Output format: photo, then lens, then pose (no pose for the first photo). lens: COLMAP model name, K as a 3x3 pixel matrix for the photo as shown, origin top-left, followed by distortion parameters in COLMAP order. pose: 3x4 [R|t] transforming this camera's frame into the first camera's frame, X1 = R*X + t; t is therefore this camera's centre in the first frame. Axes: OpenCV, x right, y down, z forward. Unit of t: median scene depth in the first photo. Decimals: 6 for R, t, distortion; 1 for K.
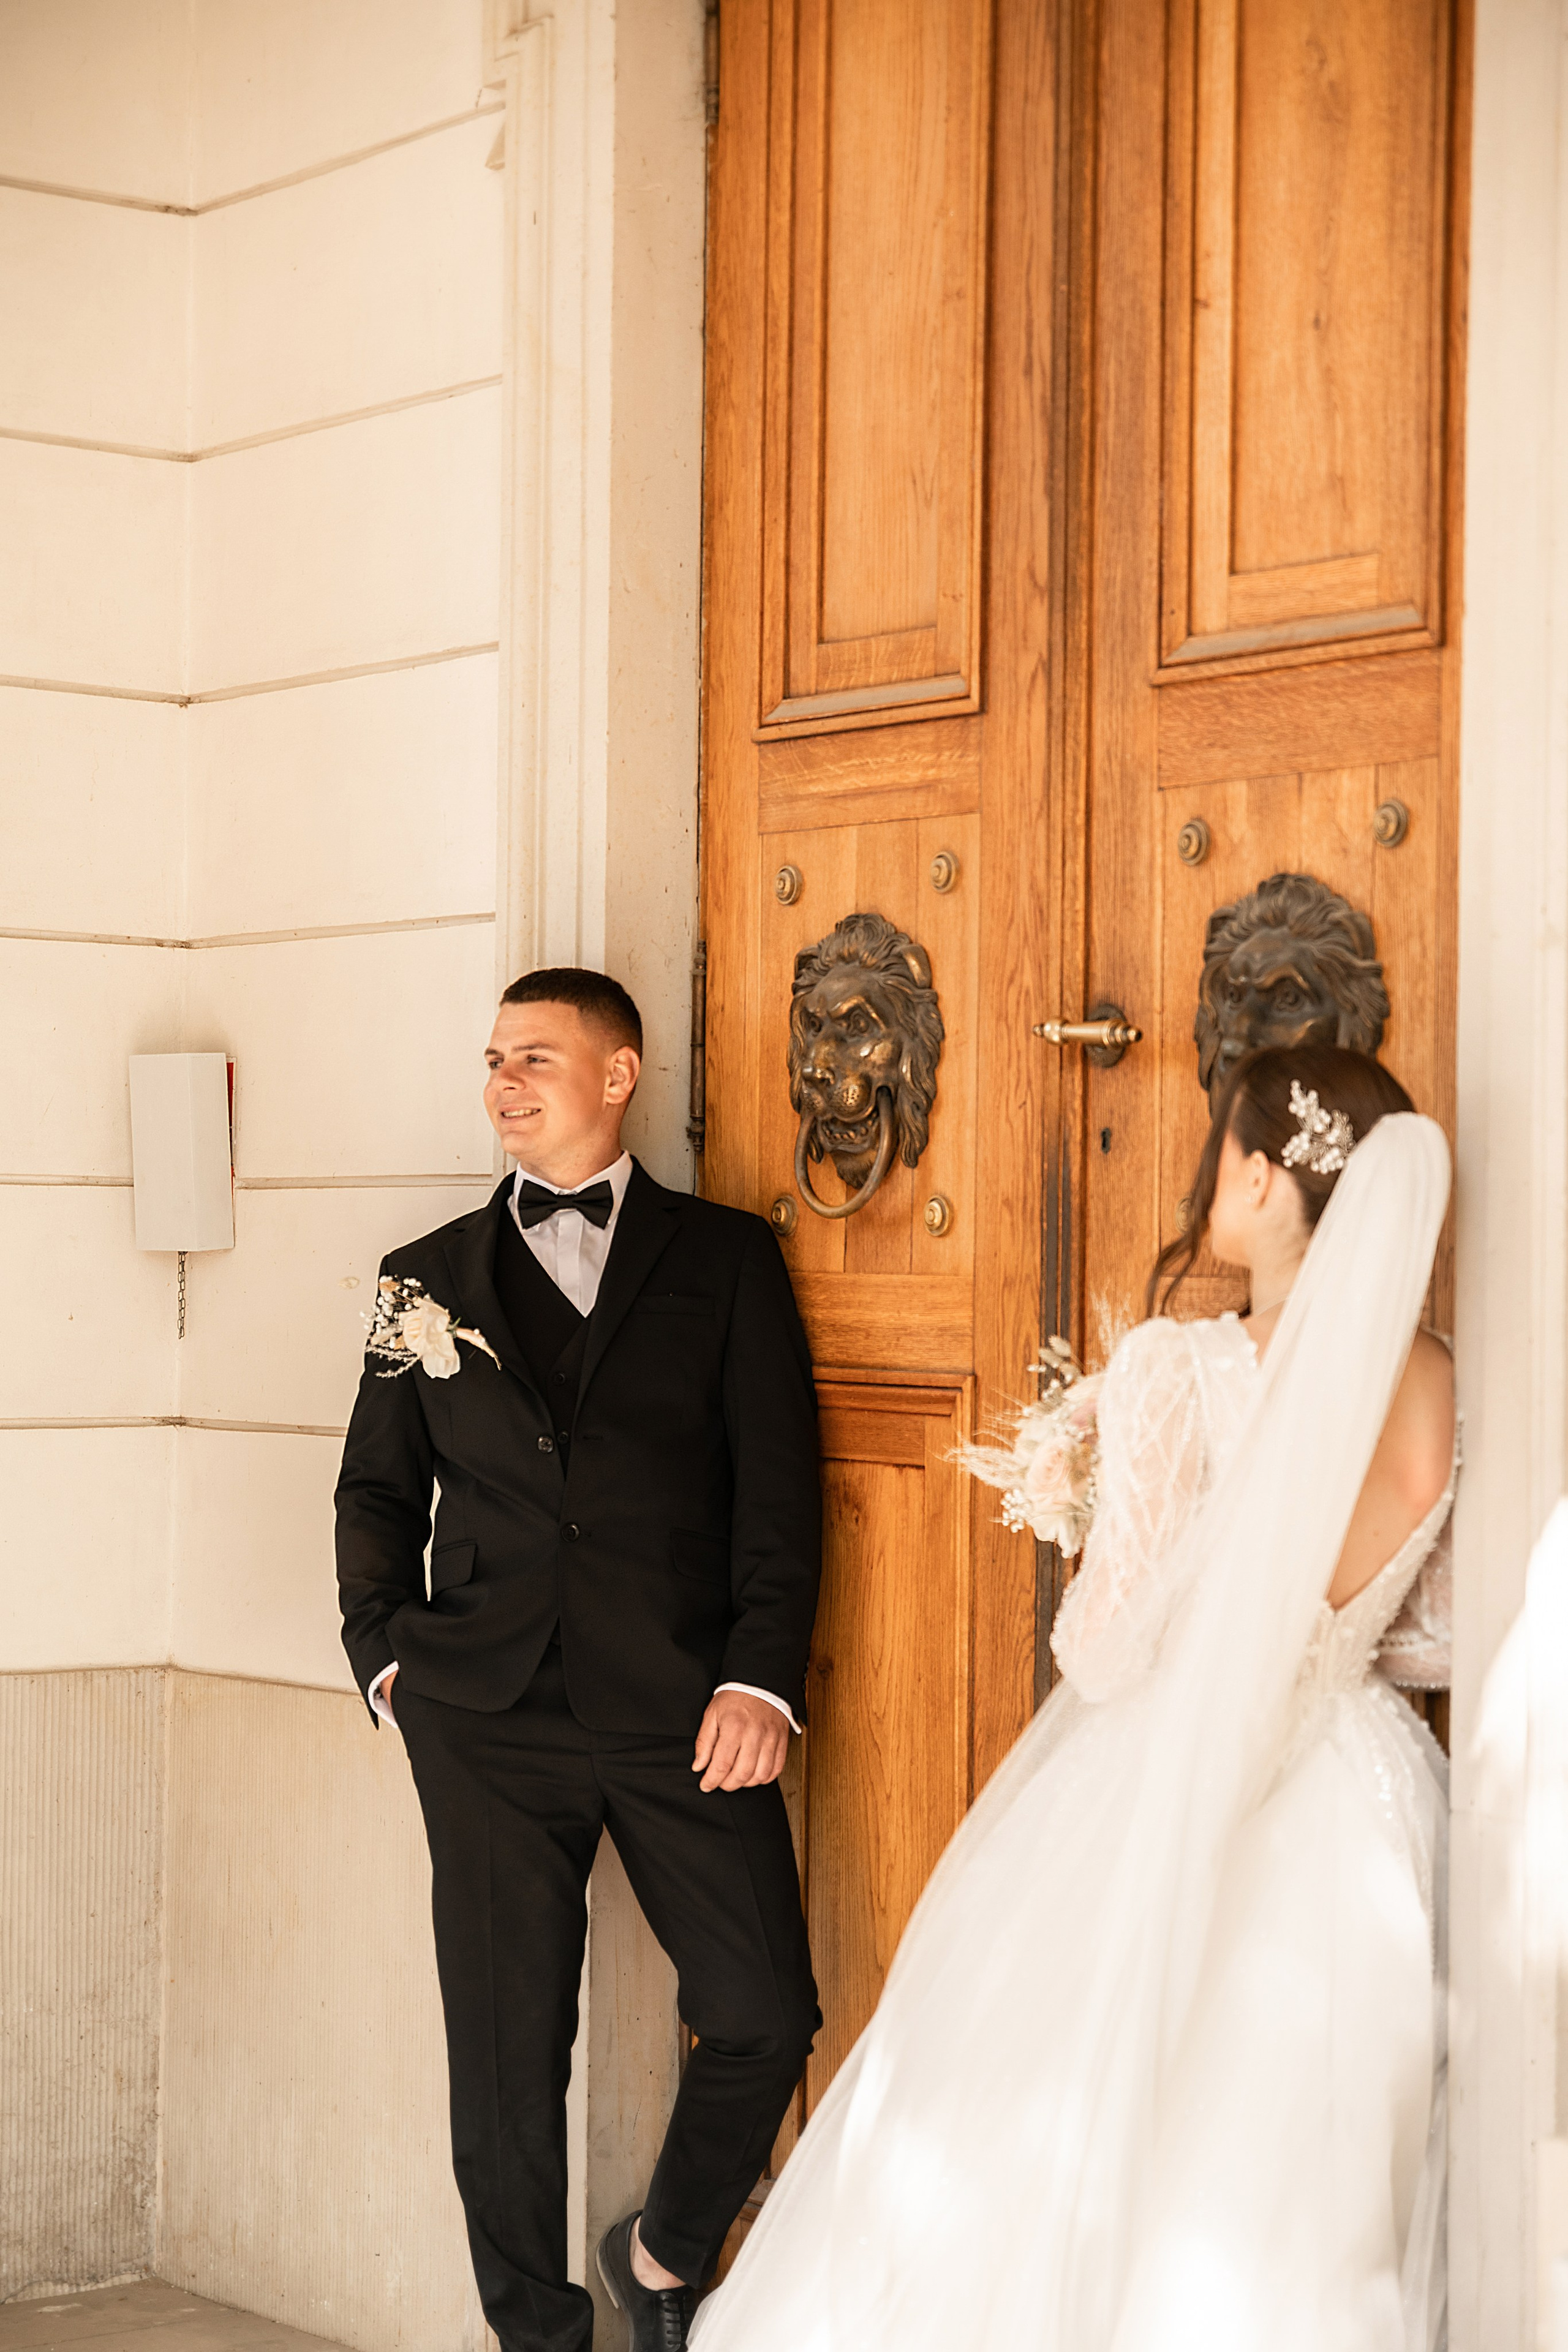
lens RADIAL K [[4517.0, 0, 784.0], [0, 4517.0, 1176.0], [0, 0, 1]] dist [0.038272, 0.140230]
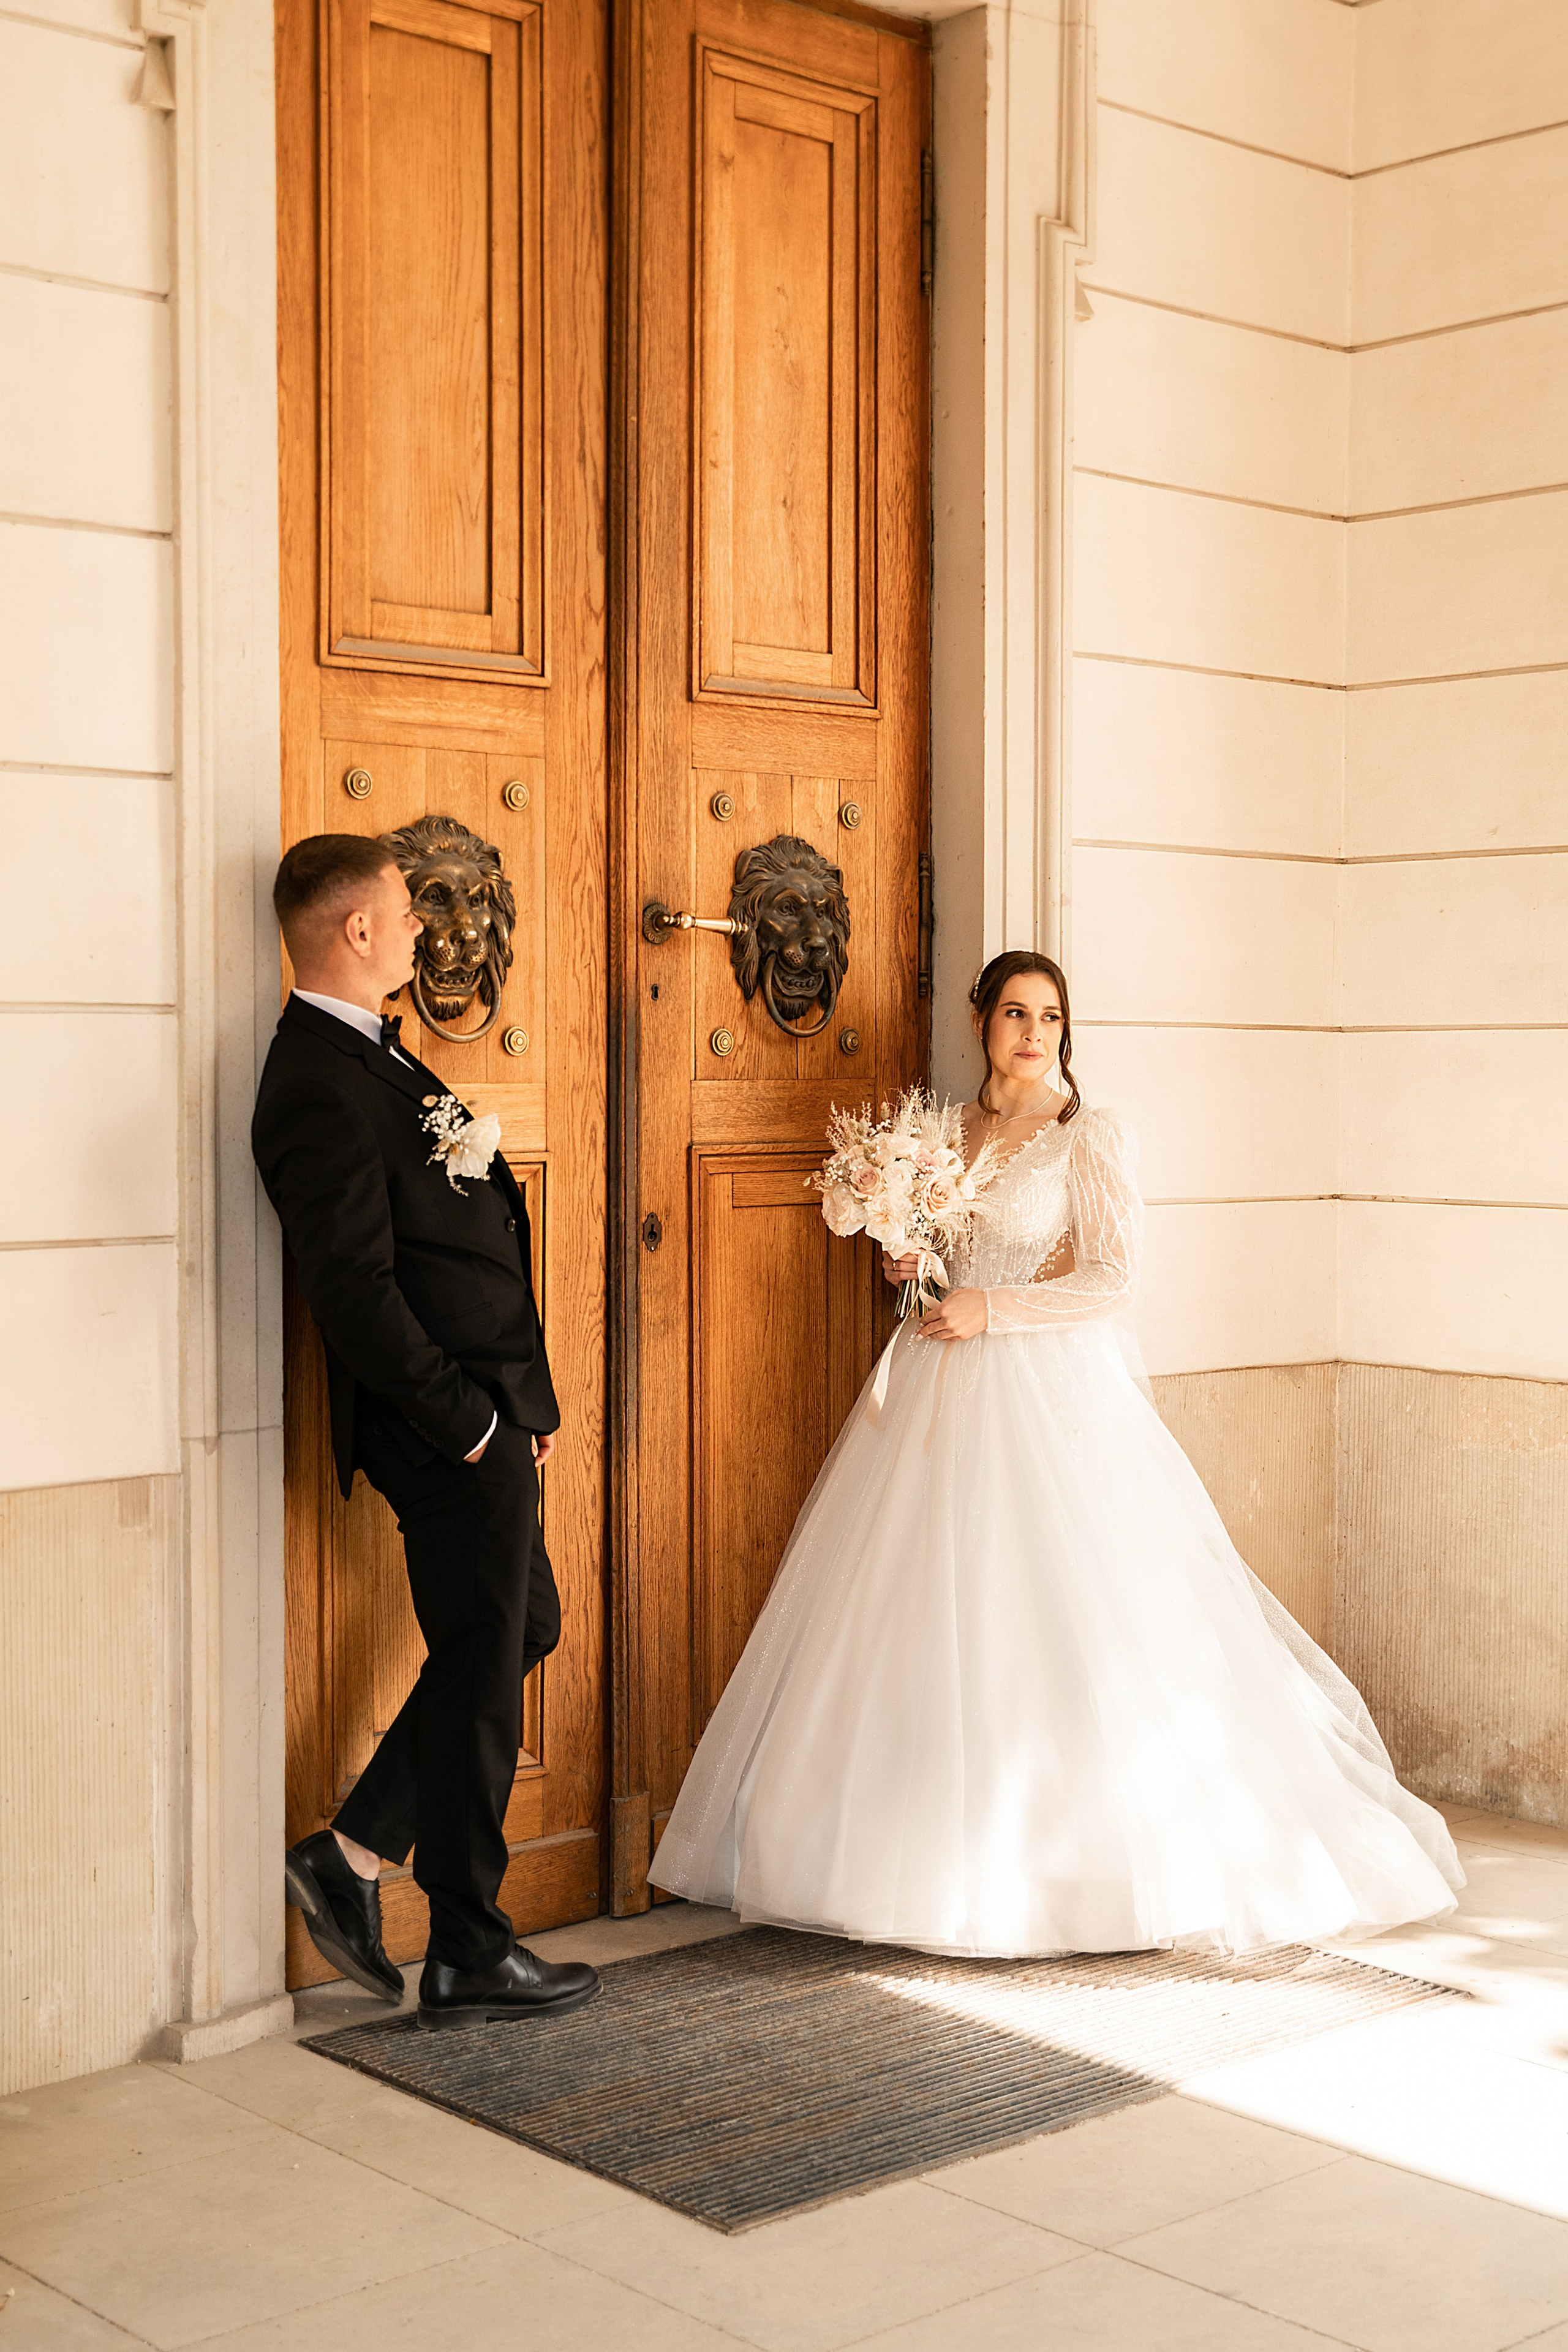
lens RADIAL K [[3137.0, 0, 784.0], [0, 3137.0, 1176.0], [0, 0, 1]] dist [-0.035267, 0.015059]
pose [[-0.076767, -0.046707, 0.995955, -0.966913], [-0.016804, 0.998821, 0.045546, 0.005051], [-0.996907, -0.013239, -0.077461, 1.012973]]
